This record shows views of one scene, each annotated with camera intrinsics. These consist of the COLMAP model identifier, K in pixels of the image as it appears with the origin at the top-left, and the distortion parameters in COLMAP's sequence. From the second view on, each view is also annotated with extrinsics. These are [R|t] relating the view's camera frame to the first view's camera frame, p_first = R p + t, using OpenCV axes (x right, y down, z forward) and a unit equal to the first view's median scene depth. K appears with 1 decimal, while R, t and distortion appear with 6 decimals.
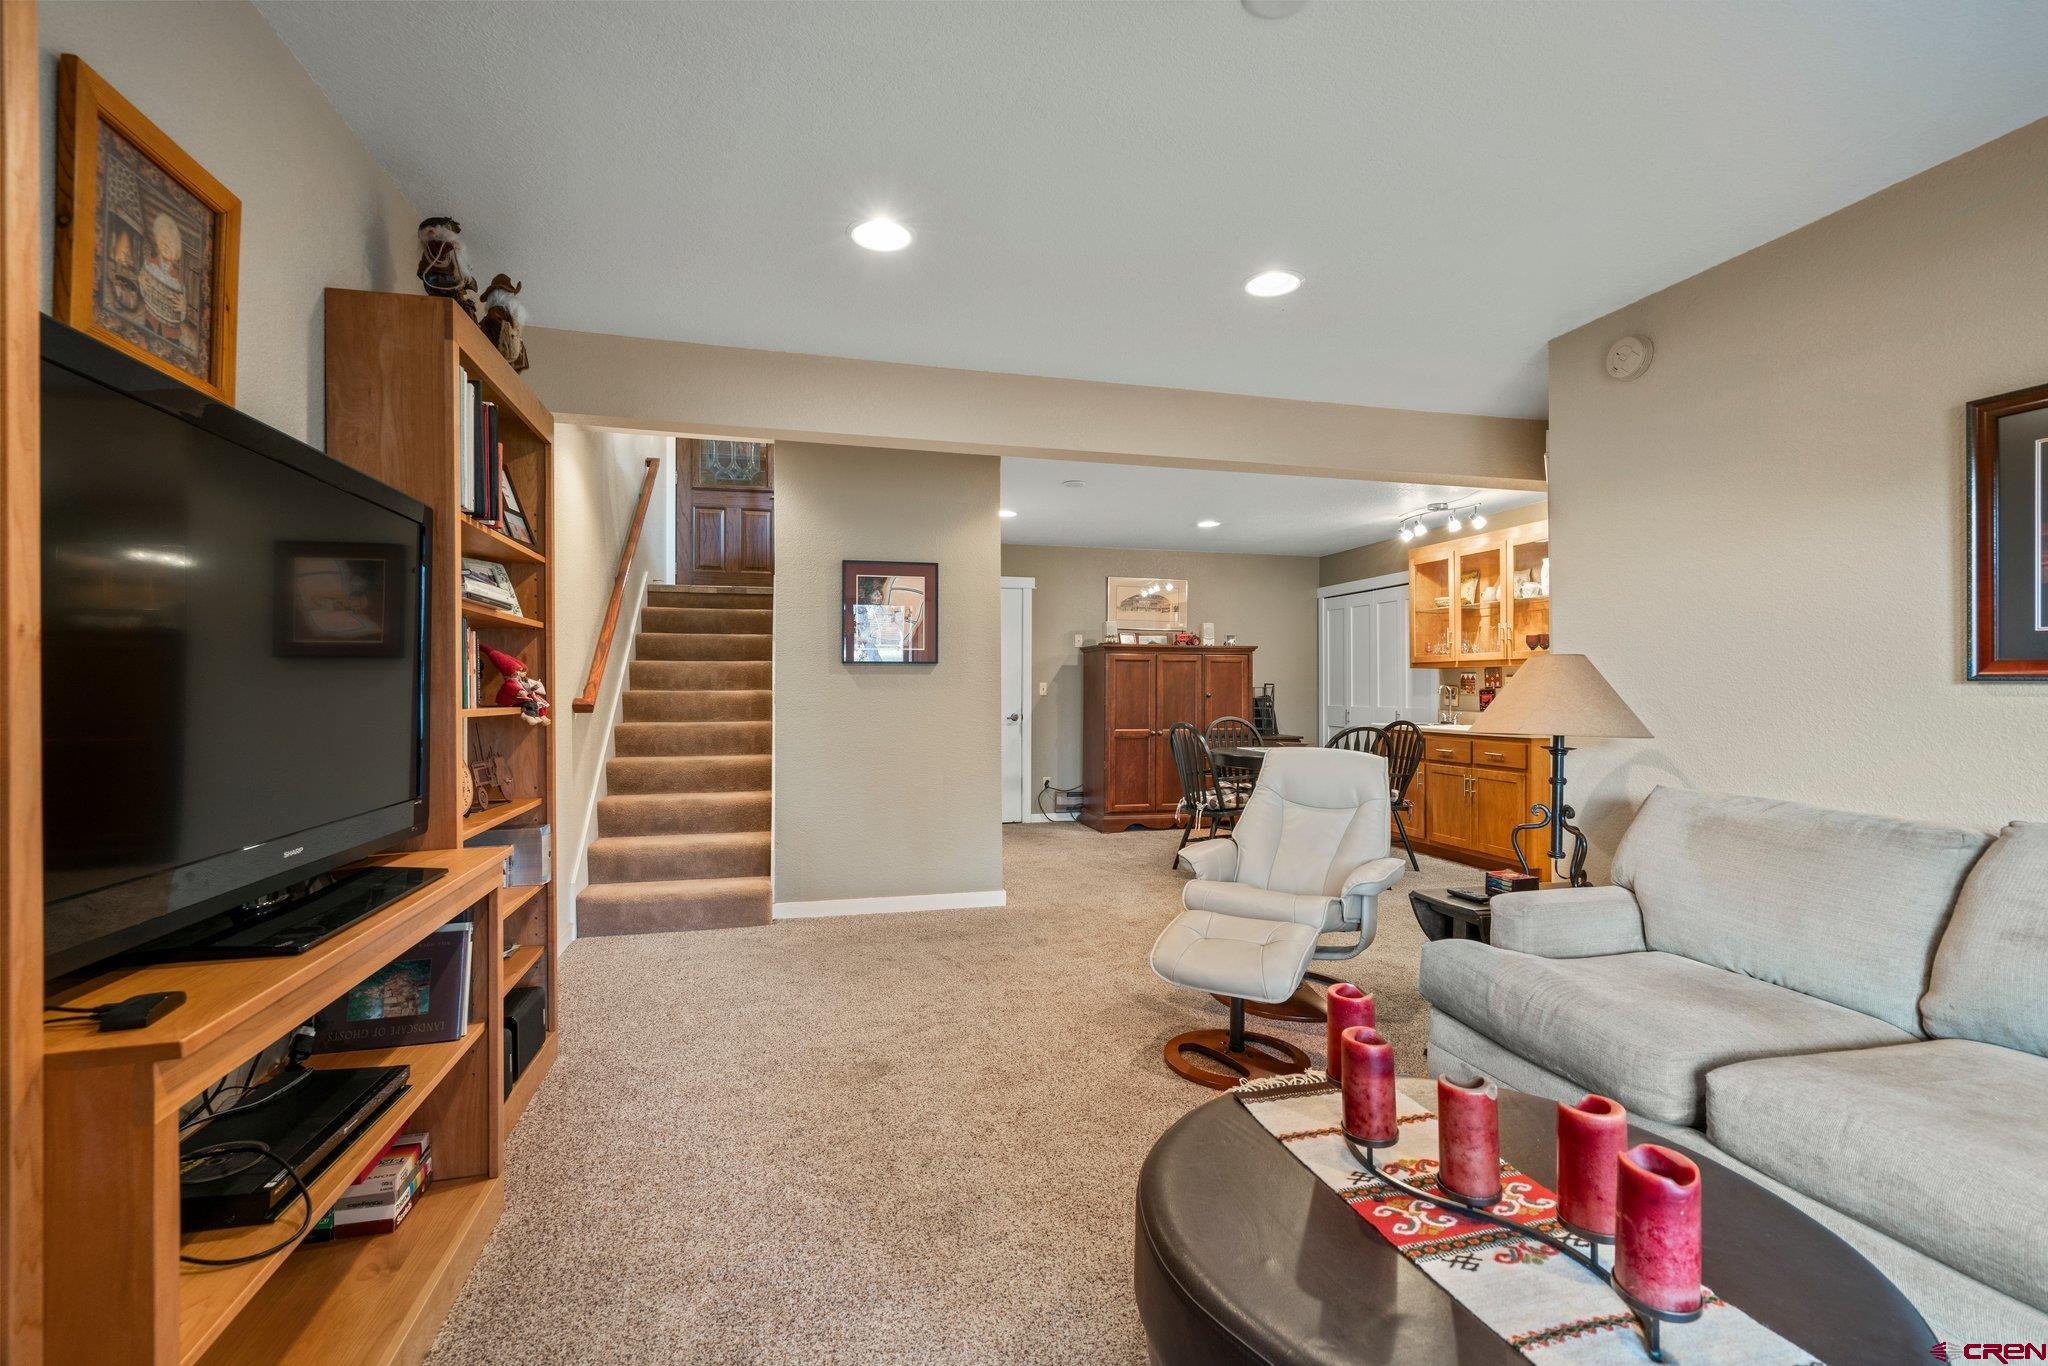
lens RADIAL K [[928.8, 0, 1019.9], [0, 928.8, 685.5], [0, 0, 1]] dist [-0.004613, 0.002084]
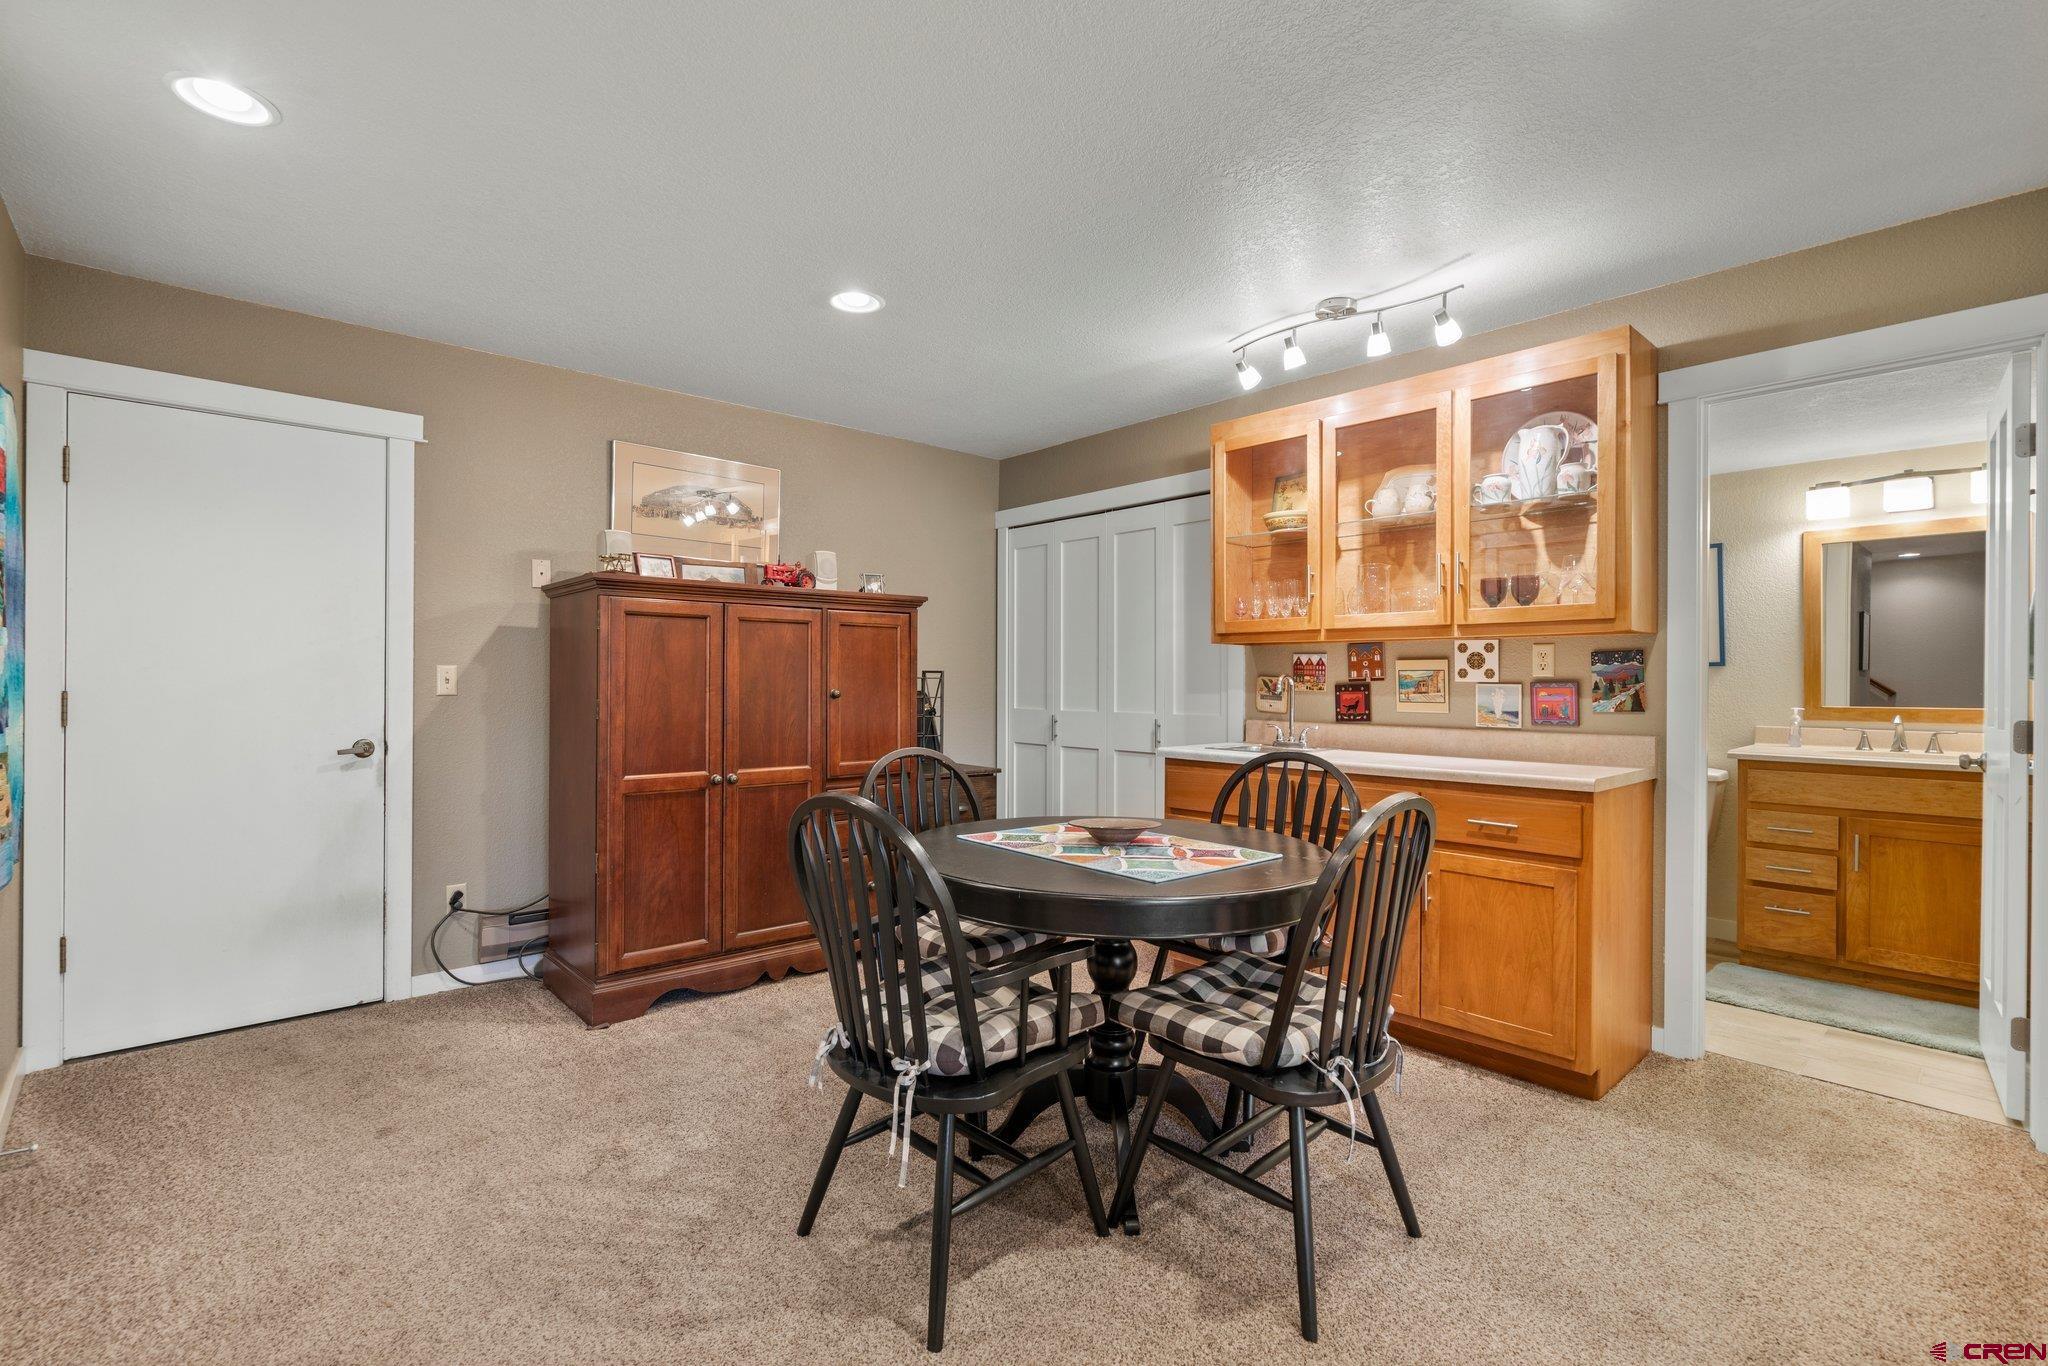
lens RADIAL K [[928.8, 0, 1019.9], [0, 928.8, 685.5], [0, 0, 1]] dist [-0.004613, 0.002084]
pose [[0.884701, 0.000092, 0.466158, 0.064288], [-0.004780, 0.999949, 0.008875, 0.001521], [-0.466134, -0.010080, 0.884657, 0.535063]]
